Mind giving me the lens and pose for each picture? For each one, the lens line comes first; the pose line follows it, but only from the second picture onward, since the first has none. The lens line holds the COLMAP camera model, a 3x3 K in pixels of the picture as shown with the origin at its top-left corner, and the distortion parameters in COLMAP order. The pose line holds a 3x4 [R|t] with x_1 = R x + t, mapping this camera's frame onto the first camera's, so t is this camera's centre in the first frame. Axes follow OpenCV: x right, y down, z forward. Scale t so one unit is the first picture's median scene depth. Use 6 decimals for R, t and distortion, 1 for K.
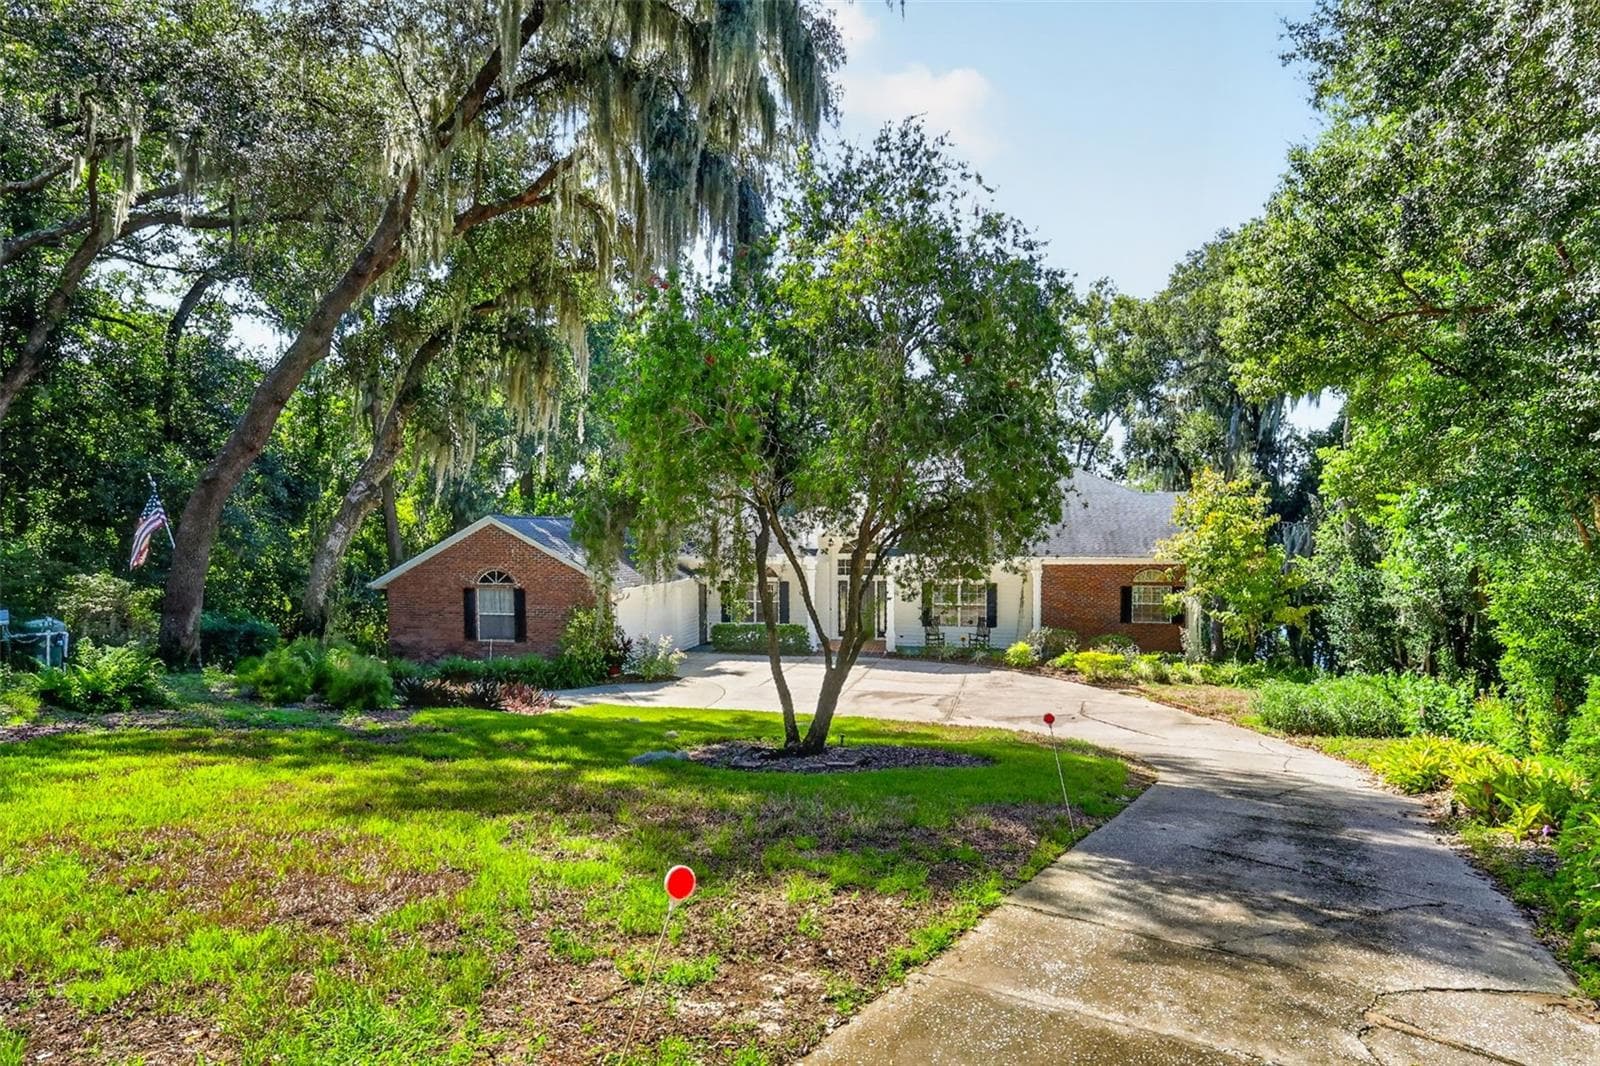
lens RADIAL K [[886.6, 0, 800.0], [0, 886.6, 533.0], [0, 0, 1]] dist [0.000340, 0.000037]
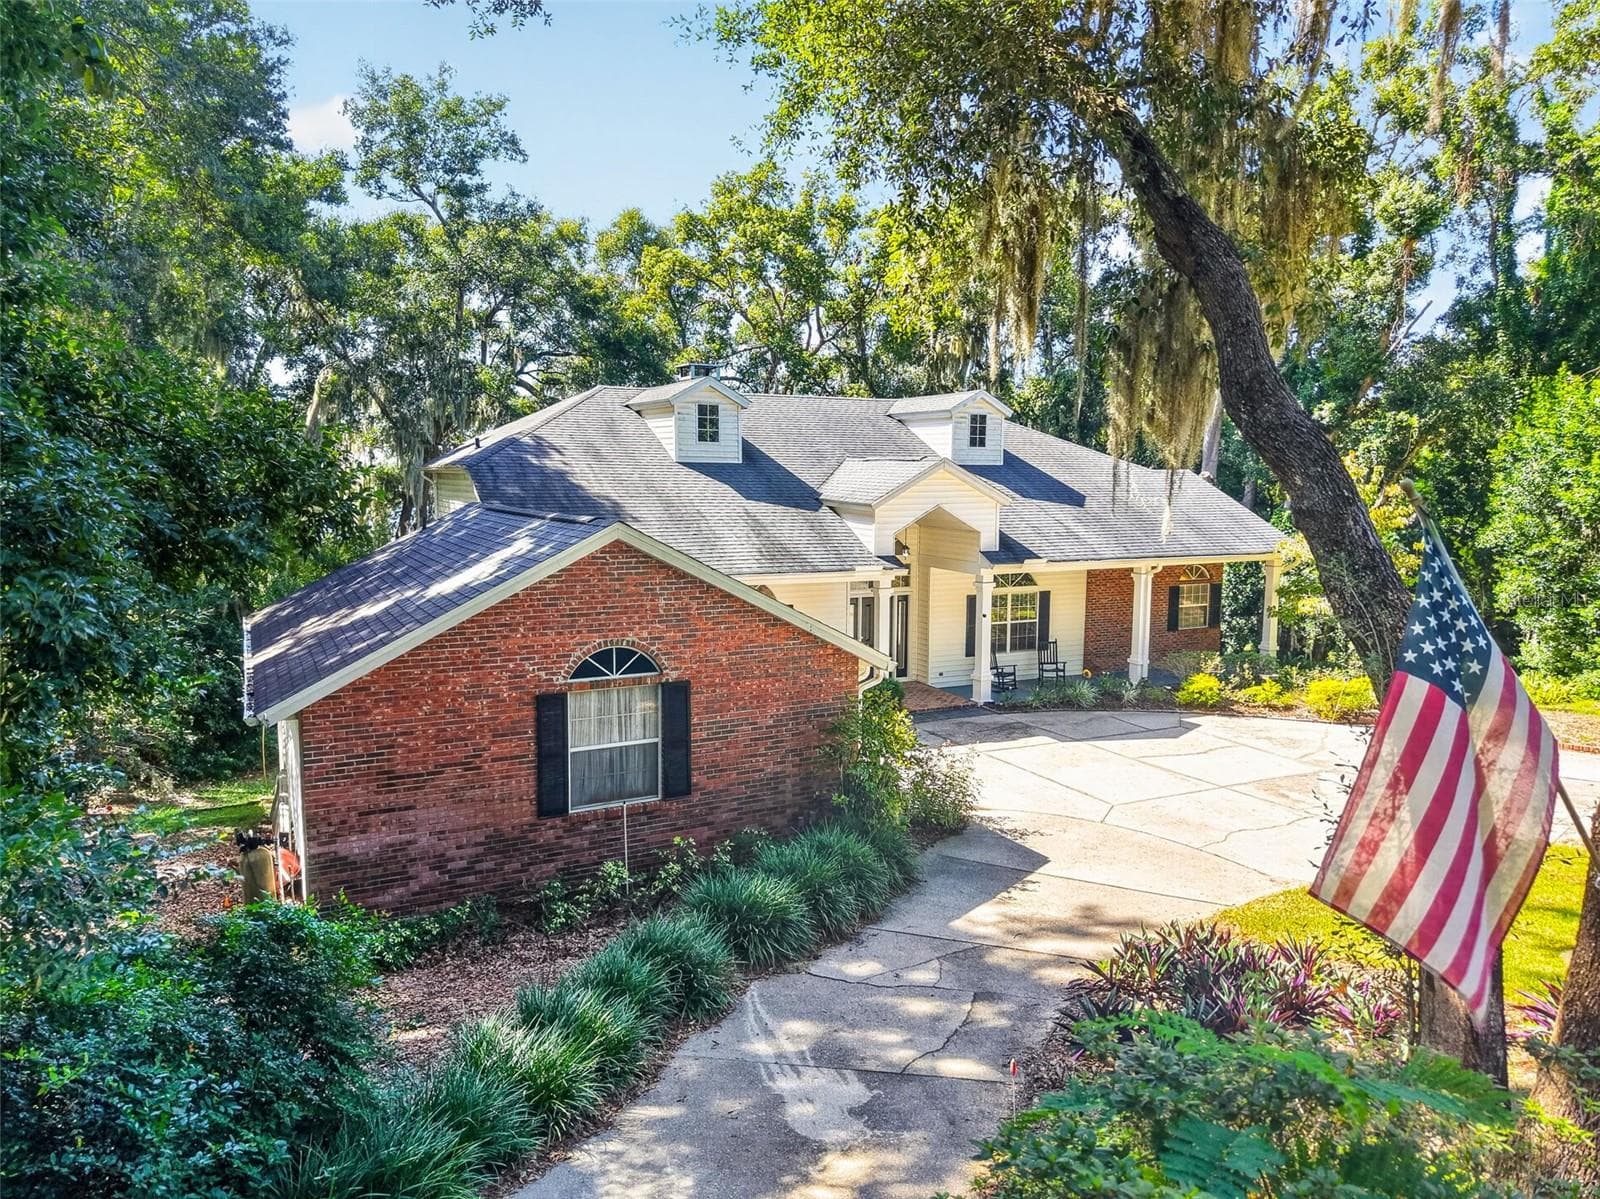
lens RADIAL K [[1048.8, 0, 800.0], [0, 1048.8, 599.5], [0, 0, 1]] dist [0.014089, 0.001636]
pose [[0.762306, -0.064499, 0.643995, -0.599130], [-0.009875, 0.993747, 0.111218, -0.038345], [-0.647142, -0.091141, 0.756902, 0.553180]]
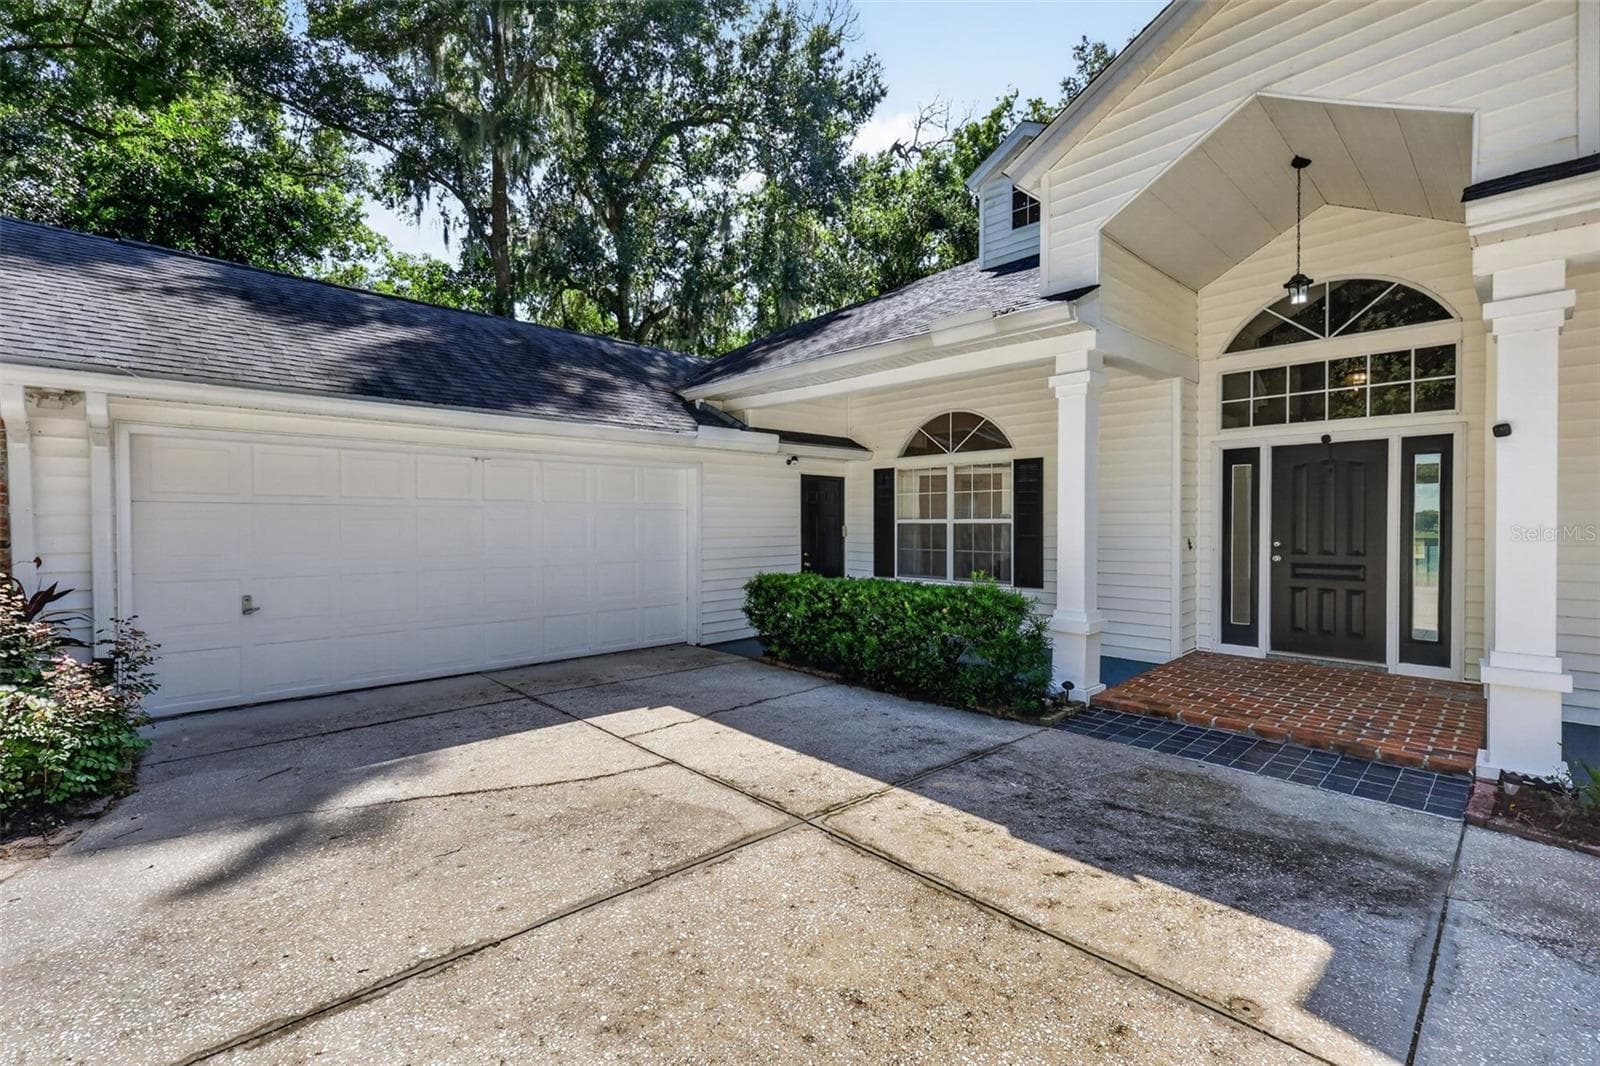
lens RADIAL K [[689.1, 0, 800.0], [0, 689.1, 533.0], [0, 0, 1]] dist [-0.003723, -0.000205]
pose [[0.828726, 0.012806, -0.559508, 0.068636], [-0.010383, 0.999918, 0.007508, 0.101296], [0.559558, -0.000412, 0.828791, 0.927003]]
